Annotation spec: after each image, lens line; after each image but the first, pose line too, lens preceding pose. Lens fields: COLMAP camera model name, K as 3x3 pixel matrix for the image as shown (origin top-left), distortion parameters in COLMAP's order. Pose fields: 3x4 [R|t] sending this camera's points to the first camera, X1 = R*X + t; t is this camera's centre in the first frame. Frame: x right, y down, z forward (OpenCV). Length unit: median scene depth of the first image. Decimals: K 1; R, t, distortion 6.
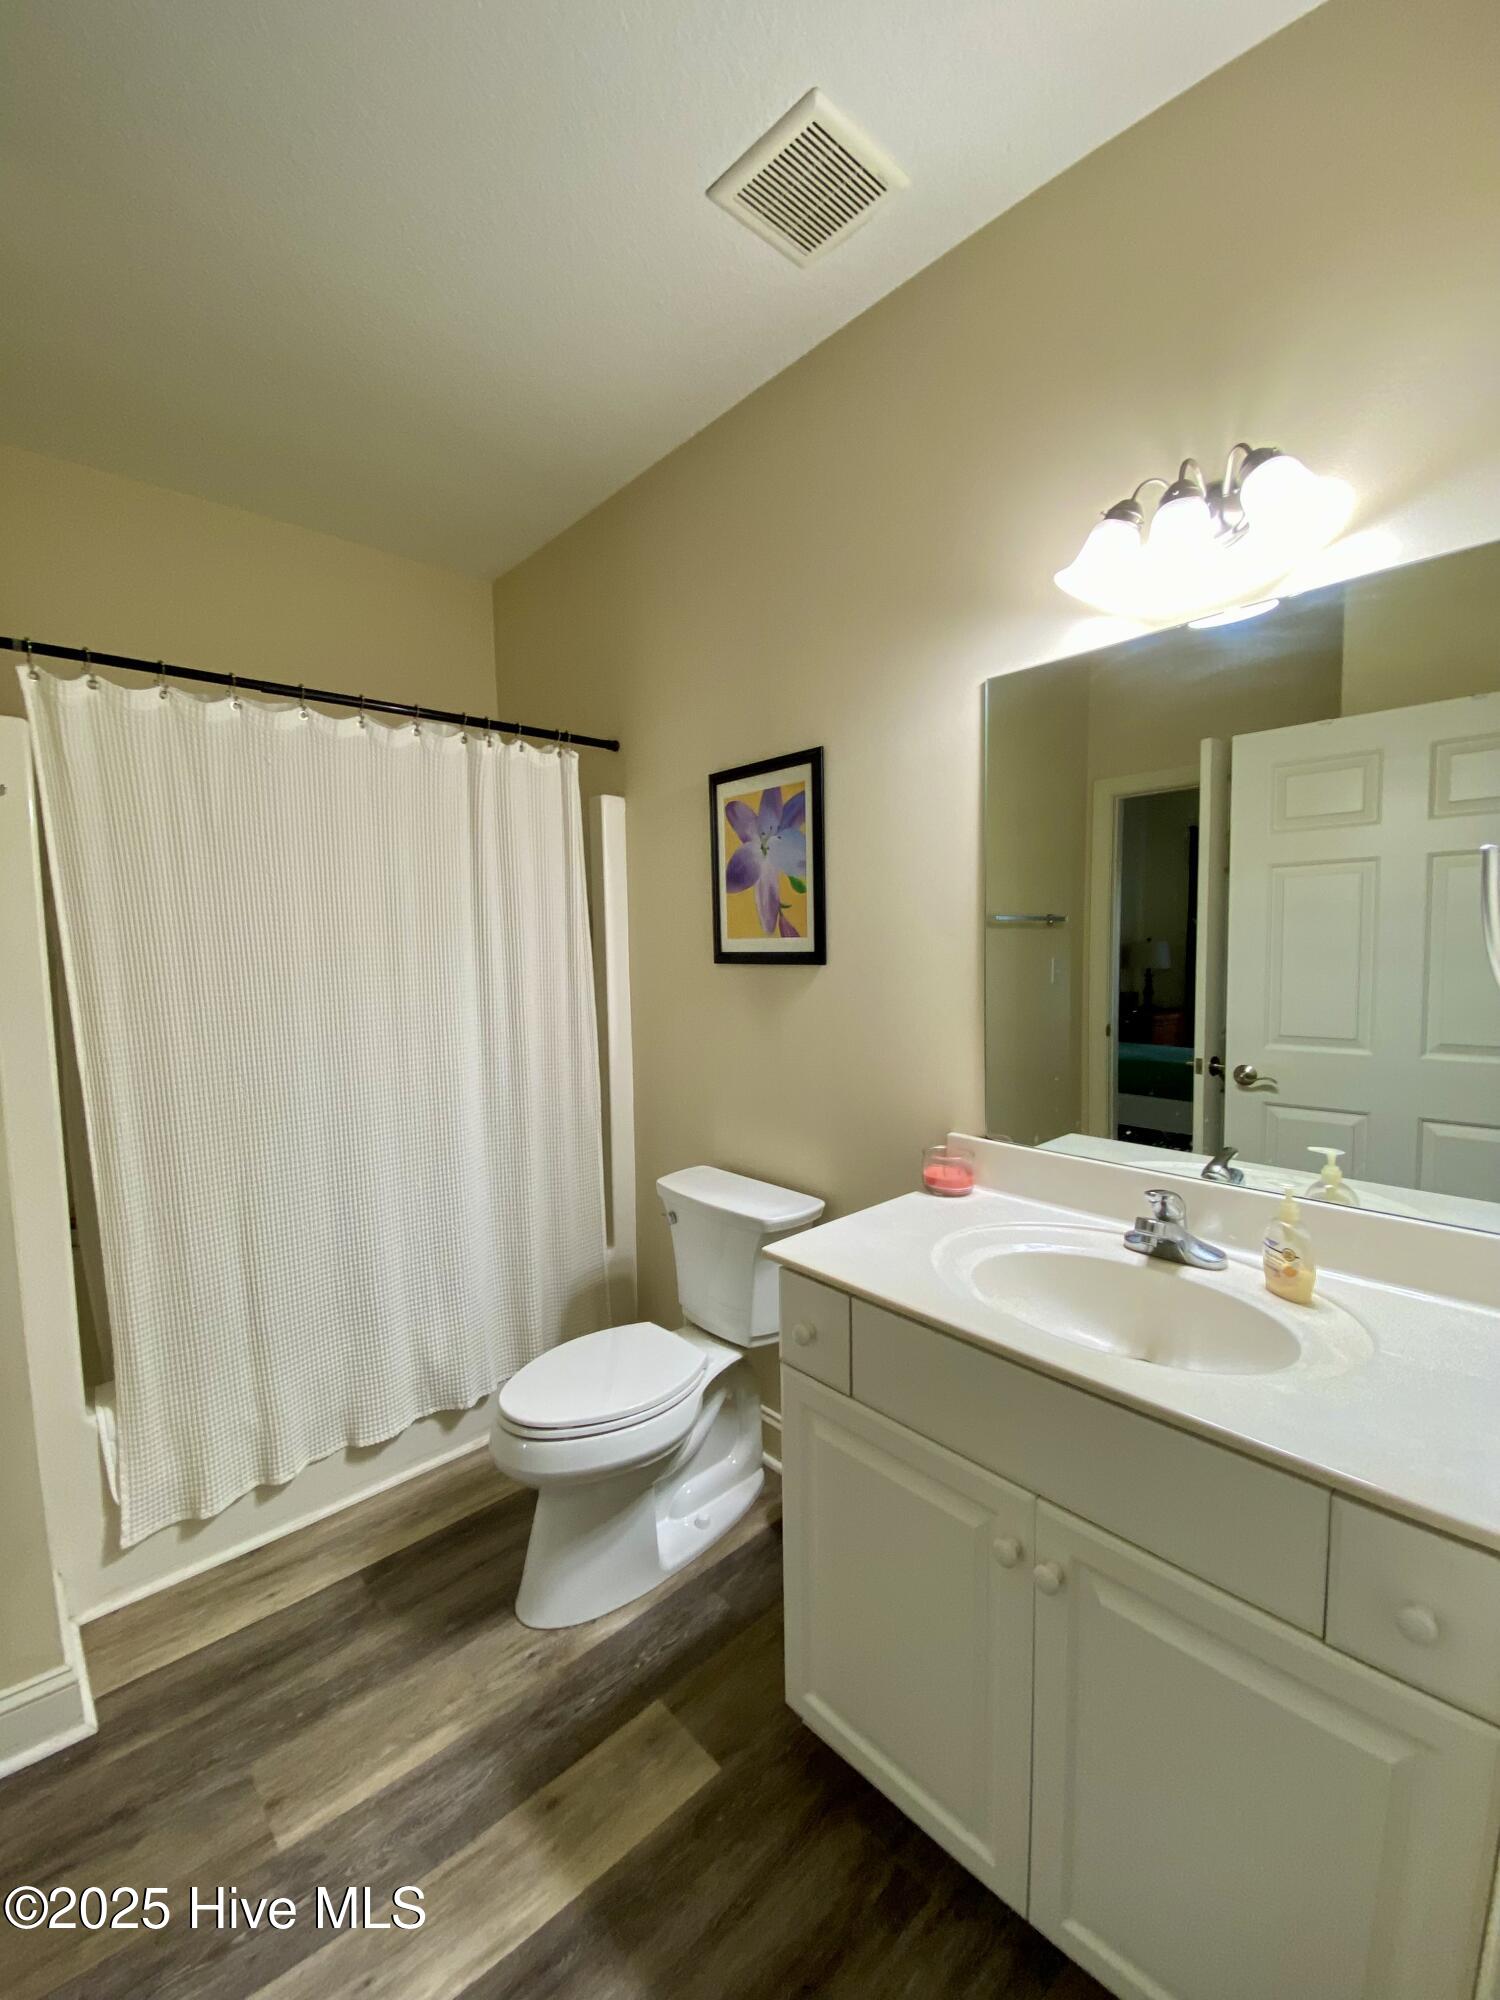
lens RADIAL K [[813.1, 0, 761.7], [0, 813.1, 998.1], [0, 0, 1]] dist [0.025543, -0.022196]
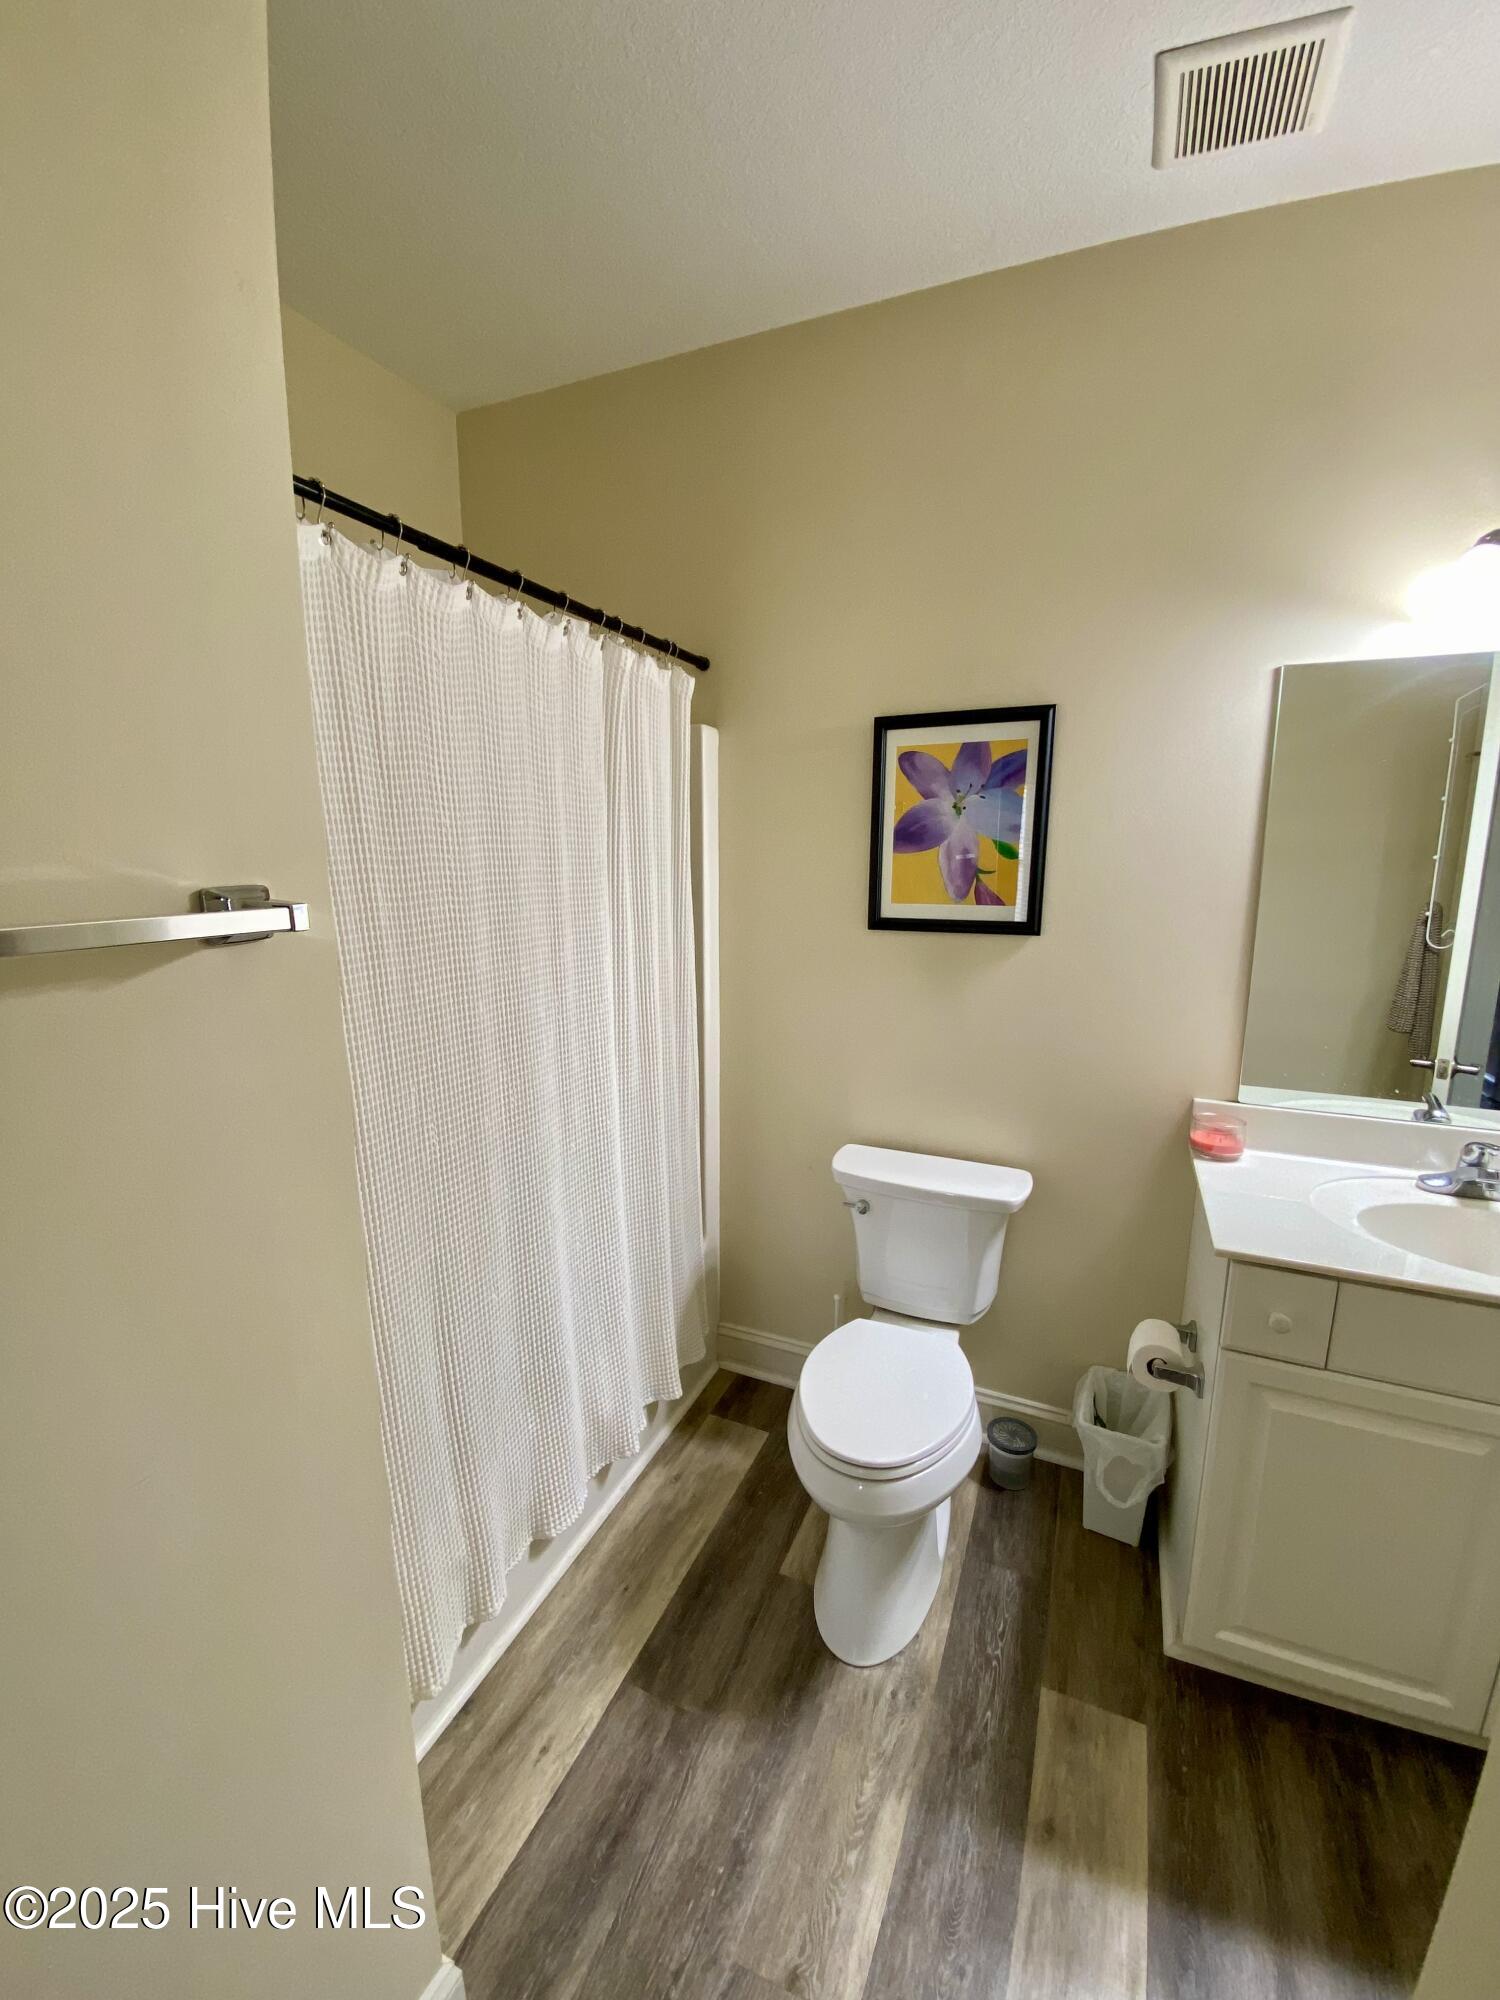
lens RADIAL K [[807.6, 0, 750.0], [0, 807.6, 1000.0], [0, 0, 1]] dist [0.025691, -0.022219]
pose [[0.918804, -0.056365, 0.390668, -0.677139], [0.013495, 0.993659, 0.111625, -0.083378], [-0.394482, -0.097289, 0.913739, 0.264386]]
